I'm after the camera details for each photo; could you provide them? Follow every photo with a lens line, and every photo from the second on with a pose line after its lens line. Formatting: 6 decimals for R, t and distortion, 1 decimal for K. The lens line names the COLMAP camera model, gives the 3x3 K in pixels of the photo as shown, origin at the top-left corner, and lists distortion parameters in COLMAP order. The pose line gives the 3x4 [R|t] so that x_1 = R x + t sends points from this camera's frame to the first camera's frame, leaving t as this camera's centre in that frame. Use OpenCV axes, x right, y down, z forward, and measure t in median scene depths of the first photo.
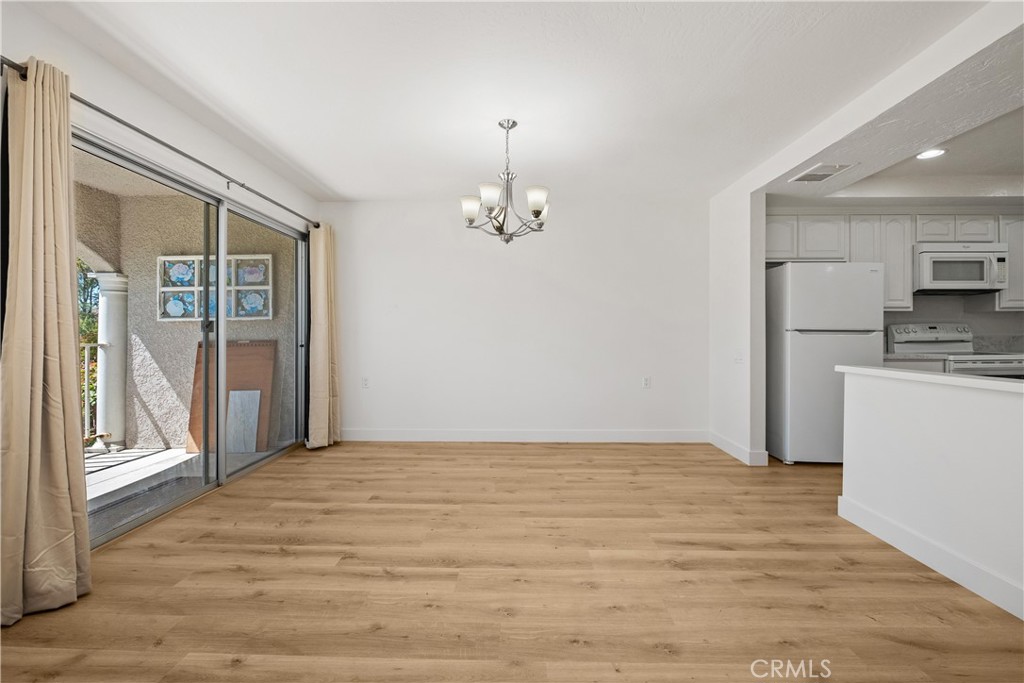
lens RADIAL K [[443.4, 0, 514.8], [0, 443.4, 334.3], [0, 0, 1]] dist [0.003165, -0.004995]
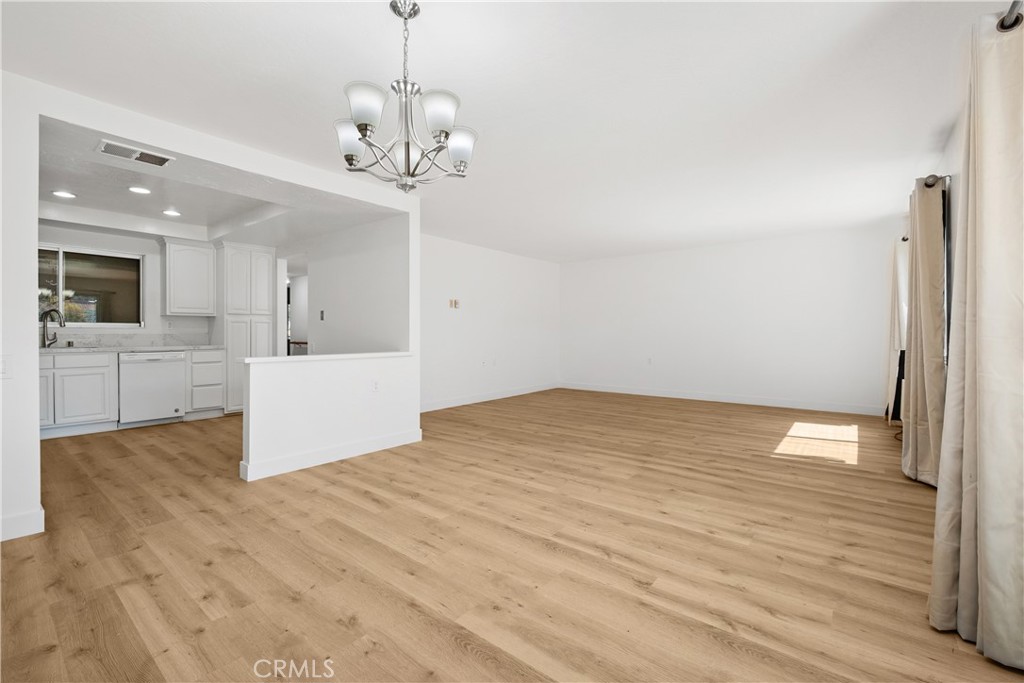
lens RADIAL K [[443.4, 0, 505.4], [0, 443.4, 334.8], [0, 0, 1]] dist [0.003165, -0.004995]
pose [[-0.787706, -0.001933, 0.616048, -0.407518], [-0.002780, 0.999996, -0.000417, 0.003157], [-0.616045, -0.002042, -0.787709, 1.083948]]
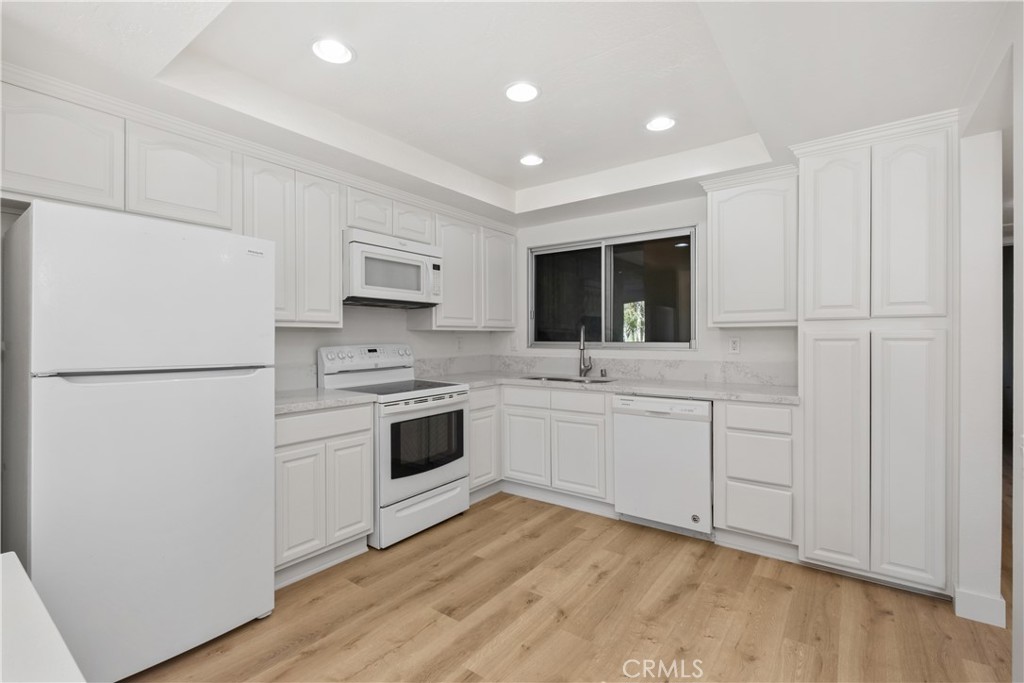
lens RADIAL K [[443.4, 0, 517.3], [0, 443.4, 348.1], [0, 0, 1]] dist [0.003165, -0.004995]
pose [[0.578136, -0.016621, 0.815771, 0.556610], [-0.000695, 0.999782, 0.020862, -0.040034], [-0.815940, -0.012628, 0.577999, 0.435038]]
